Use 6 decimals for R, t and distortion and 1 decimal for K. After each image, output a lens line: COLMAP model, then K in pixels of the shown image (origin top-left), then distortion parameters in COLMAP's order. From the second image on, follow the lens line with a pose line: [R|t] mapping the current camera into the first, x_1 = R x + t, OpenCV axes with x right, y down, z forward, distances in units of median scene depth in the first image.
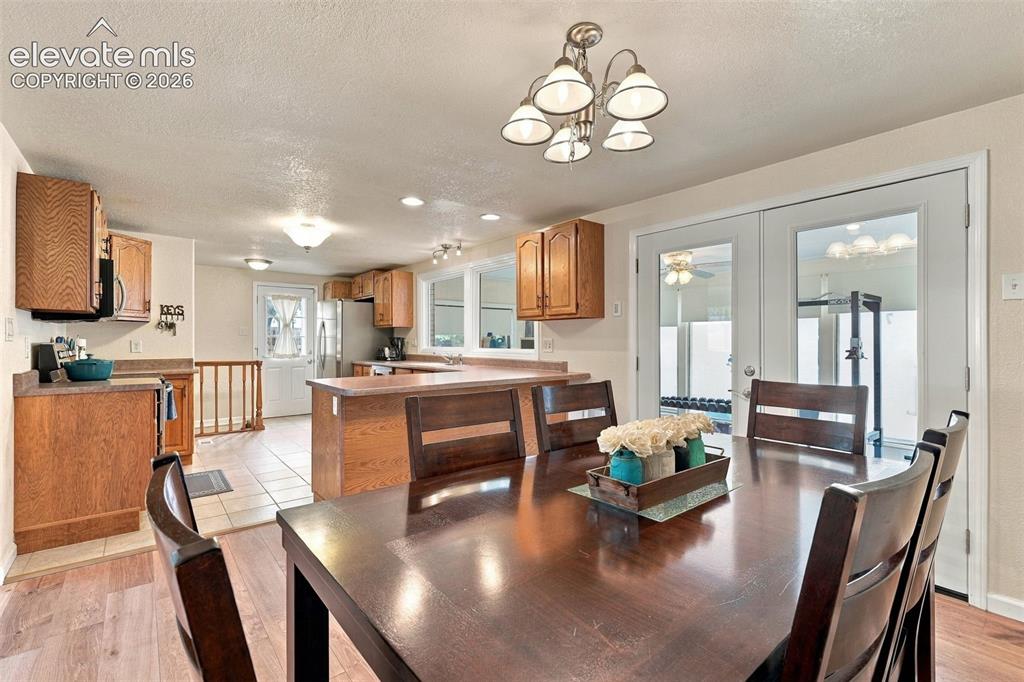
lens RADIAL K [[424.7, 0, 510.6], [0, 424.7, 338.5], [0, 0, 1]] dist [-0.032538, 0.018345]
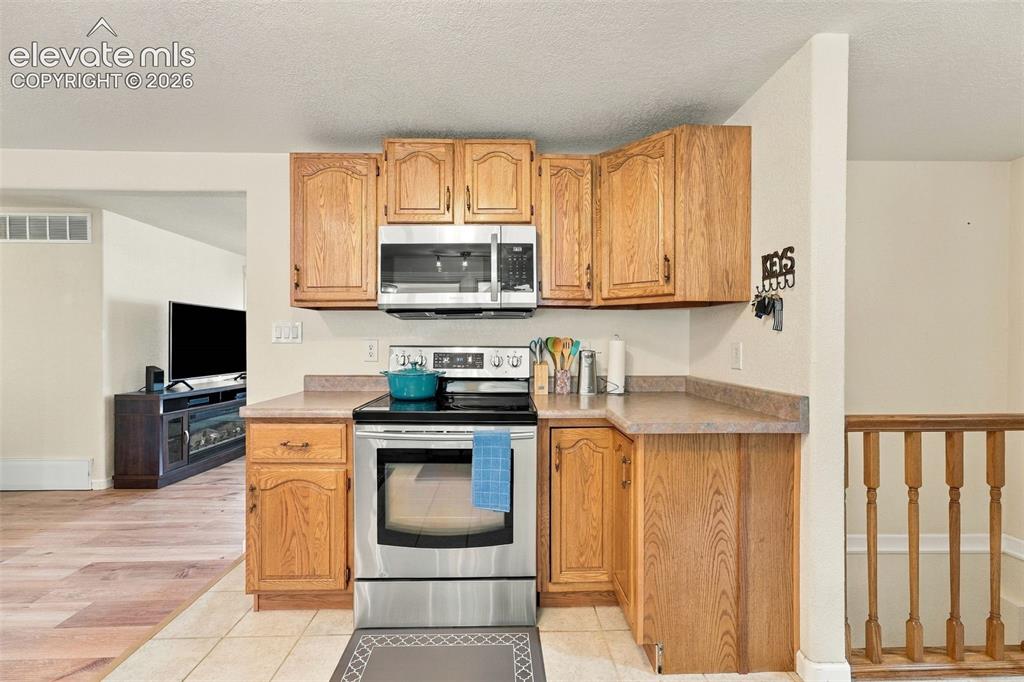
lens RADIAL K [[424.7, 0, 510.6], [0, 424.7, 338.5], [0, 0, 1]] dist [-0.032538, 0.018345]
pose [[-0.627700, -0.001268, -0.778455, -0.357277], [-0.001045, 0.999999, -0.000787, 0.000707], [0.778455, 0.000320, -0.627700, 1.044676]]
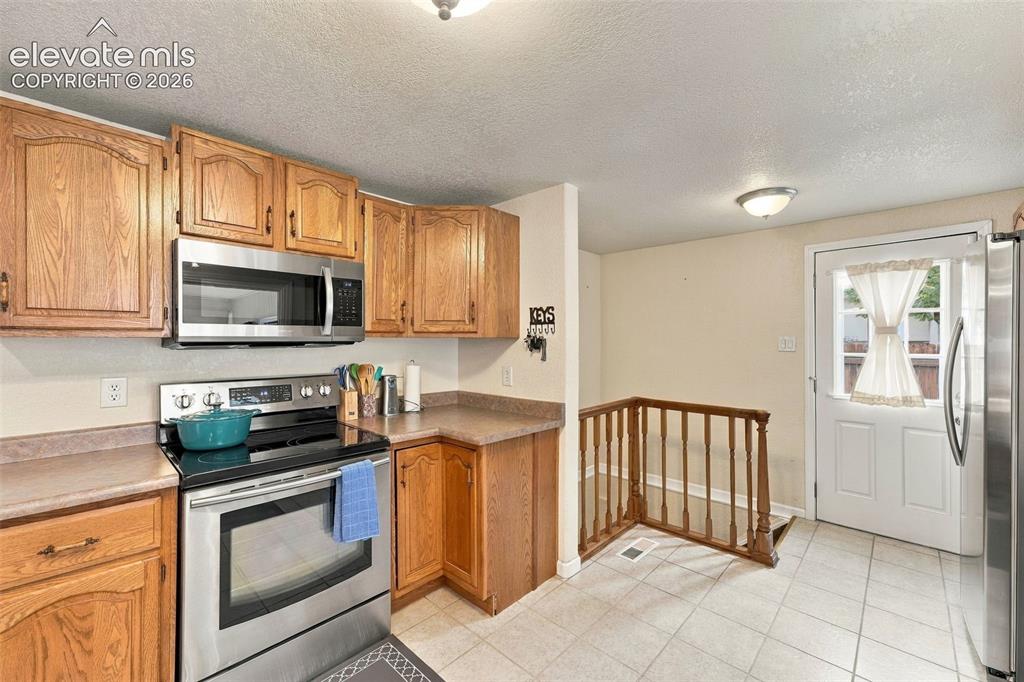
lens RADIAL K [[424.7, 0, 510.6], [0, 424.7, 338.5], [0, 0, 1]] dist [-0.032538, 0.018345]
pose [[0.117202, -0.003886, -0.993100, -0.228760], [0.002413, 0.999991, -0.003628, -0.033865], [0.993105, -0.001971, 0.117210, 0.882894]]
